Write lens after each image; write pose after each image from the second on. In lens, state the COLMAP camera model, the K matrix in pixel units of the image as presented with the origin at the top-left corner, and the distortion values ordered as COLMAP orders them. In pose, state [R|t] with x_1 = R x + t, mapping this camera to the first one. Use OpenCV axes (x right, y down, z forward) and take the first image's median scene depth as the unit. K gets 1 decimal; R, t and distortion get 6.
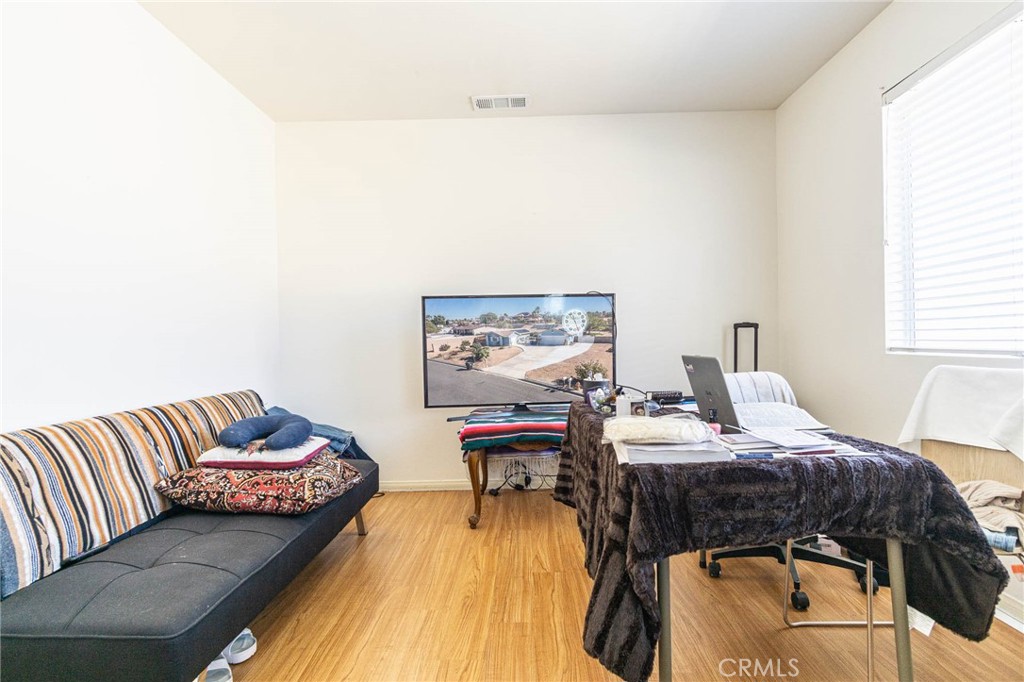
lens RADIAL K [[563.5, 0, 525.0], [0, 563.5, 345.6], [0, 0, 1]] dist [0.001579, 0.001337]
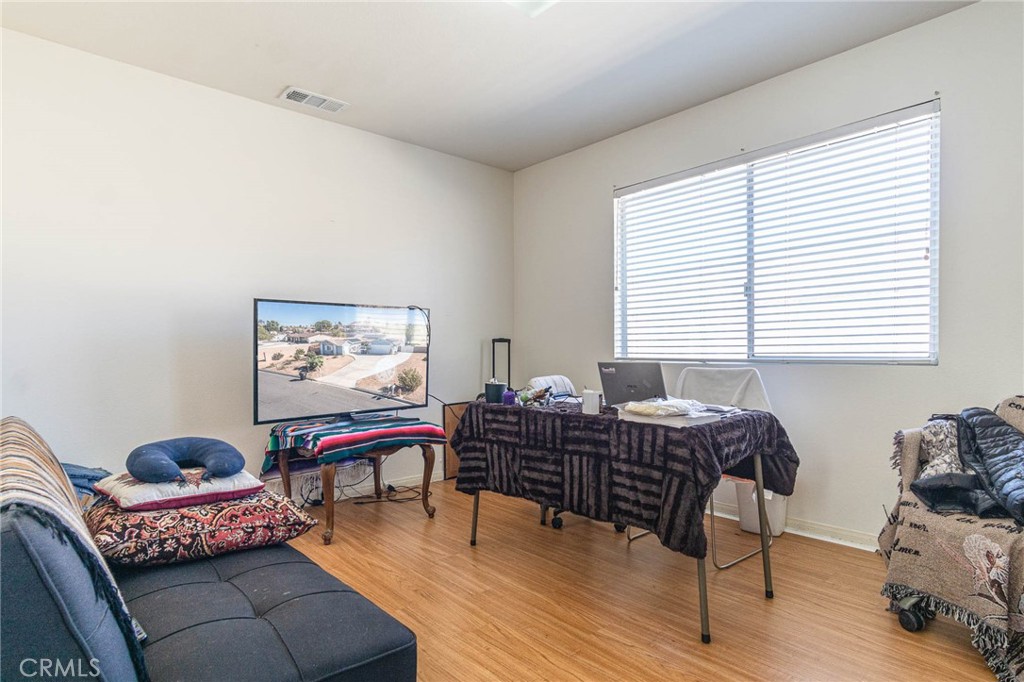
lens RADIAL K [[561.6, 0, 542.0], [0, 561.6, 354.7], [0, 0, 1]] dist [0.004134, 0.000129]
pose [[0.713334, 0.007918, 0.700780, -0.474453], [-0.005090, 0.999968, -0.006117, 0.004360], [-0.700806, 0.000797, 0.713352, 0.052397]]
